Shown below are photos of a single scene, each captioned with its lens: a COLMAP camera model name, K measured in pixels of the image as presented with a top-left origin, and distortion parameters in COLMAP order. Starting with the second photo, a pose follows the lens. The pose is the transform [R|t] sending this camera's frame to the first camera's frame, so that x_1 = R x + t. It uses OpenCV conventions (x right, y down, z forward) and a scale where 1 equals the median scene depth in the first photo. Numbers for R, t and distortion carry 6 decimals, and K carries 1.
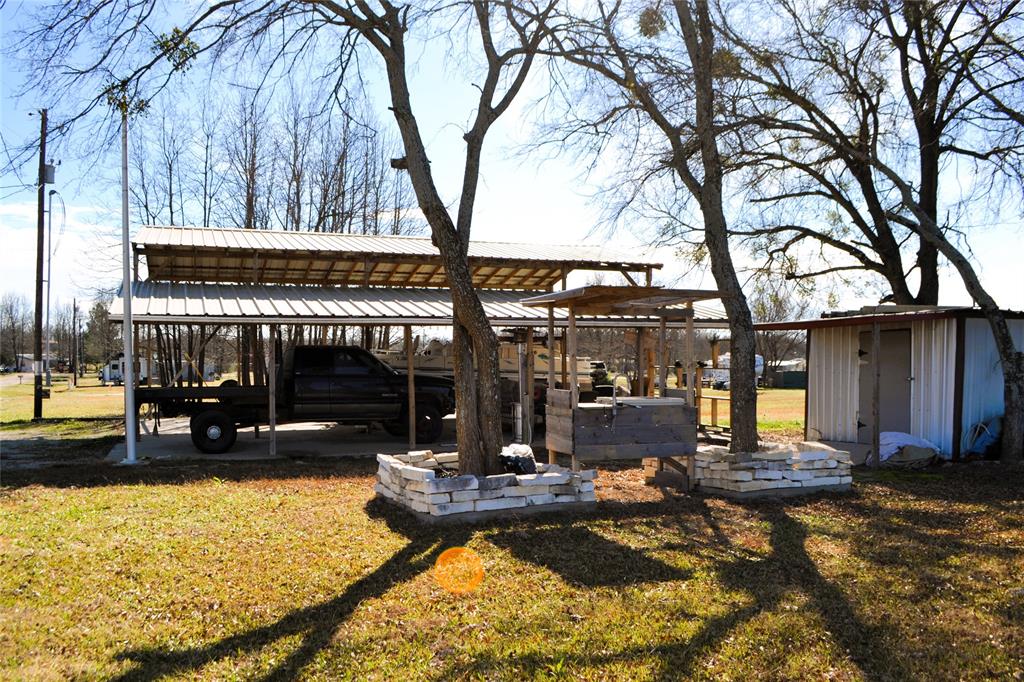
lens RADIAL K [[816.4, 0, 512.8], [0, 816.4, 353.4], [0, 0, 1]] dist [-0.072248, -0.004170]
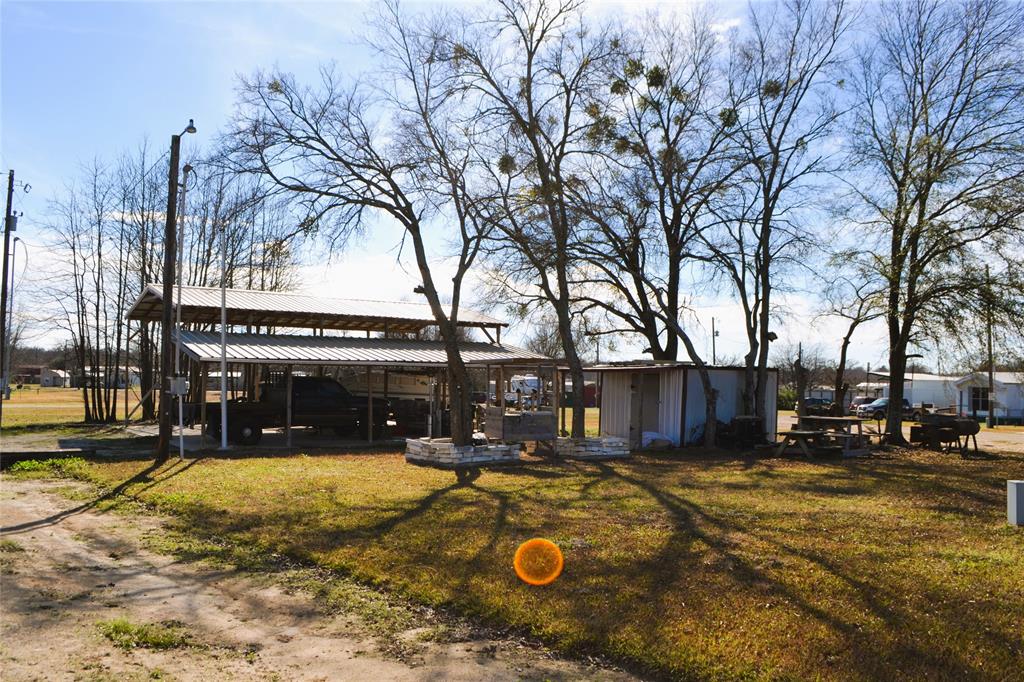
lens RADIAL K [[988.0, 0, 512.0], [0, 988.0, 341.0], [0, 0, 1]] dist [-0.097227, 0.000499]
pose [[0.954487, 0.026642, 0.297060, -0.380993], [-0.019879, 0.999470, -0.025764, -0.033399], [-0.297589, 0.018686, 0.954511, -0.807826]]
